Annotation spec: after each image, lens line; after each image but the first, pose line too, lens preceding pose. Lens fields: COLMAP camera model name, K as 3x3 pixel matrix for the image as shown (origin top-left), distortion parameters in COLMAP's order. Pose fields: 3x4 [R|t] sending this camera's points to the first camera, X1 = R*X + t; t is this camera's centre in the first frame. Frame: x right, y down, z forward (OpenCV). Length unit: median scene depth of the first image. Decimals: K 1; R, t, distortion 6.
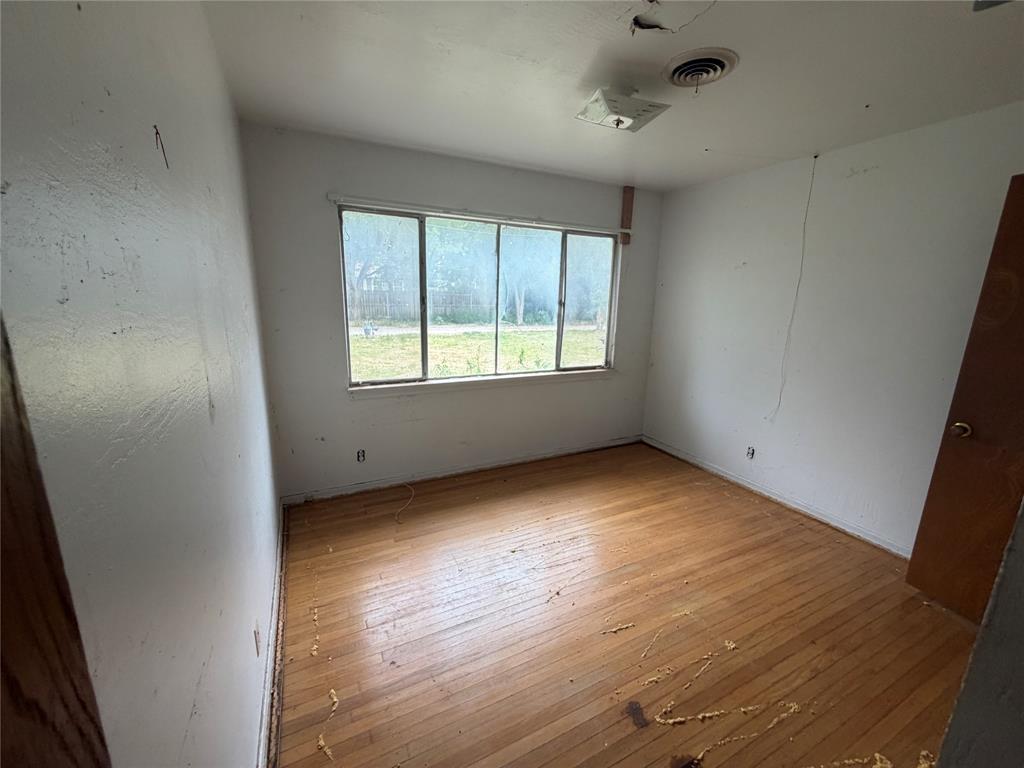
lens RADIAL K [[408.2, 0, 510.1], [0, 408.2, 382.1], [0, 0, 1]] dist [0.000074, 0.000090]
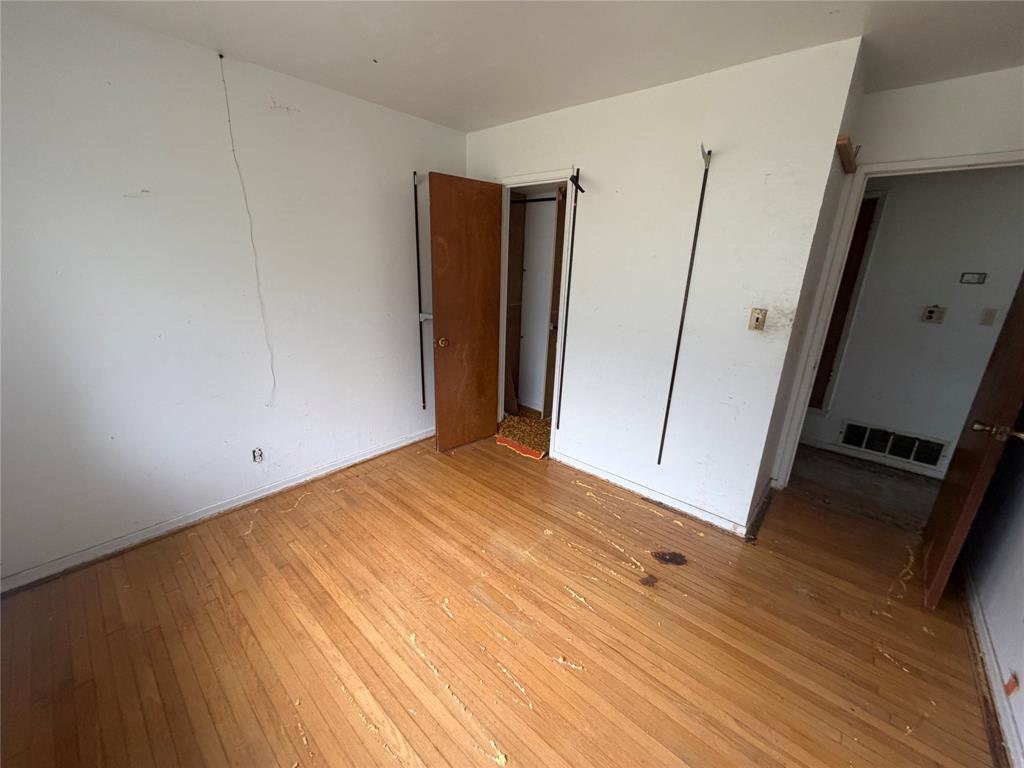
lens RADIAL K [[408.2, 0, 510.1], [0, 408.2, 382.1], [0, 0, 1]] dist [0.000074, 0.000090]
pose [[-0.371743, -0.308572, 0.875551, -0.281002], [0.156966, 0.908669, 0.386888, -0.218549], [-0.914969, 0.281255, -0.289356, 0.896928]]
